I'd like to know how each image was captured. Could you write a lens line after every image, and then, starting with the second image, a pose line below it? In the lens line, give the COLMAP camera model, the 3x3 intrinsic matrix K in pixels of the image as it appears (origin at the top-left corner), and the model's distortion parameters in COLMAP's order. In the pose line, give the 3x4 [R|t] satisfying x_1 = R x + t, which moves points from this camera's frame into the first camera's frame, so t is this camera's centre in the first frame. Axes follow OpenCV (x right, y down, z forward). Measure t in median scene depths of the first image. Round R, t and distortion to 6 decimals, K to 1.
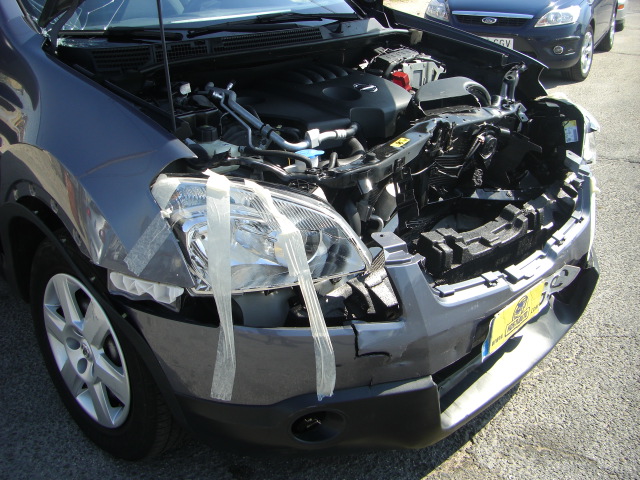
lens RADIAL K [[724.7, 0, 318.2], [0, 724.7, 197.3], [0, 0, 1]] dist [-0.204034, 0.182103]
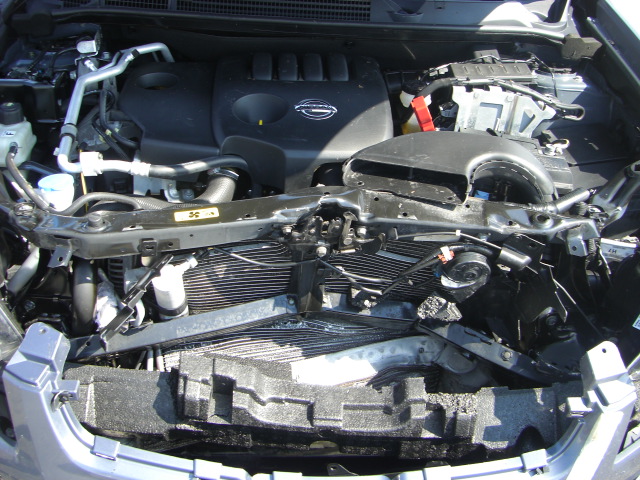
lens RADIAL K [[724.7, 0, 318.2], [0, 724.7, 197.3], [0, 0, 1]] dist [-0.204034, 0.182103]
pose [[0.721982, 0.382071, -0.576857, 0.558818], [-0.292010, 0.924083, 0.246577, -0.282241], [0.627274, -0.009577, 0.778740, 0.568869]]
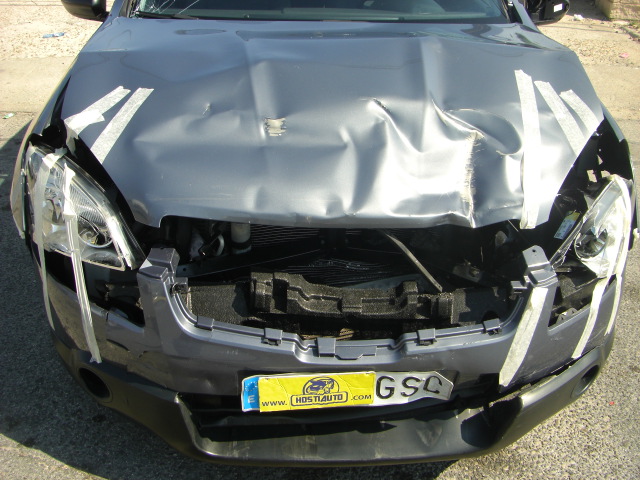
lens RADIAL K [[724.7, 0, 318.2], [0, 724.7, 197.3], [0, 0, 1]] dist [-0.204034, 0.182103]
pose [[0.726729, 0.292323, -0.621621, 0.797732], [-0.258133, 0.954824, 0.147236, -0.210358], [0.636579, 0.053460, 0.769356, 0.291519]]
